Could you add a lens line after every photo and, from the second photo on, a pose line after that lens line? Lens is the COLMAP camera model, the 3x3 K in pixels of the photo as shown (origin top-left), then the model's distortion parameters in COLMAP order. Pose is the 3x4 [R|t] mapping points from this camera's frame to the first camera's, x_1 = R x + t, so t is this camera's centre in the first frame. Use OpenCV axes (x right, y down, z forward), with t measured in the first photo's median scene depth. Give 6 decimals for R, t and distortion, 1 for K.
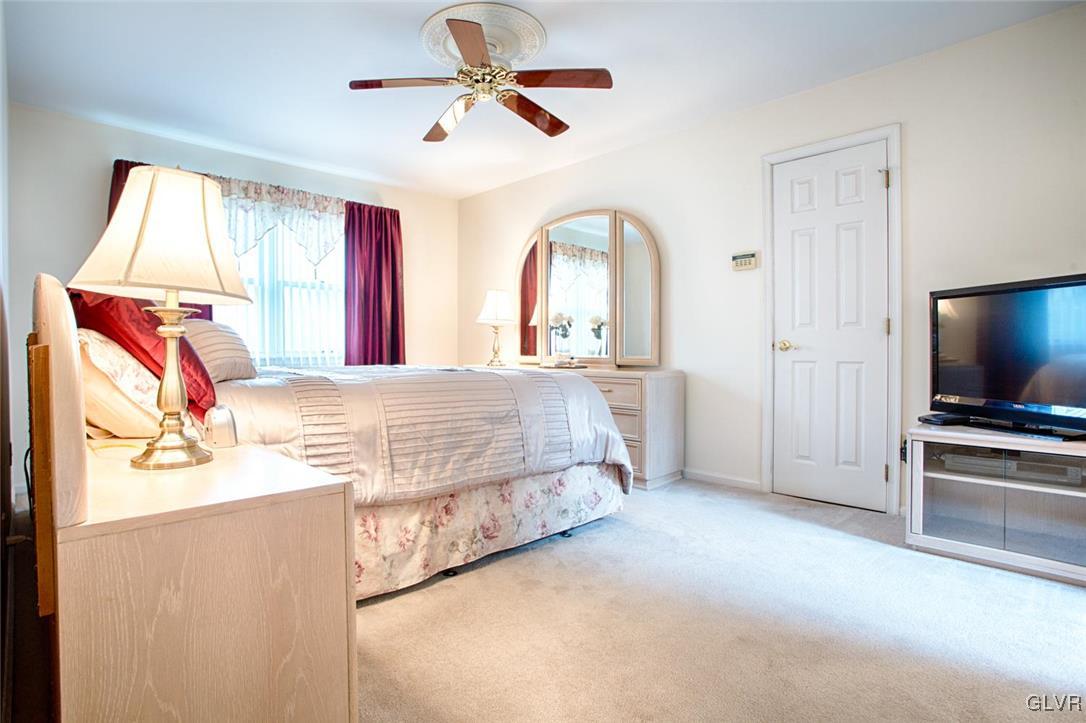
lens RADIAL K [[546.5, 0, 539.9], [0, 546.5, 356.8], [0, 0, 1]] dist [-0.067944, 0.026221]
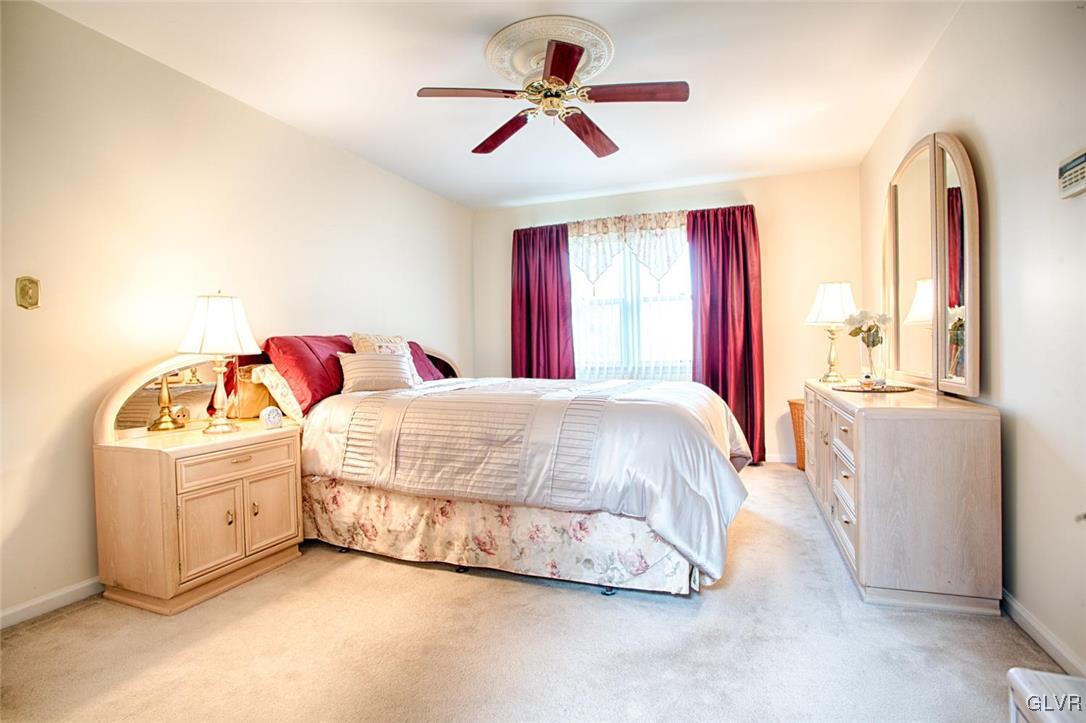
lens RADIAL K [[546.5, 0, 536.5], [0, 546.5, 365.8], [0, 0, 1]] dist [-0.067944, 0.026221]
pose [[0.420298, 0.019132, -0.907185, 0.898657], [0.004877, 0.999716, 0.023343, -0.054044], [0.907373, -0.014235, 0.420085, 0.647472]]
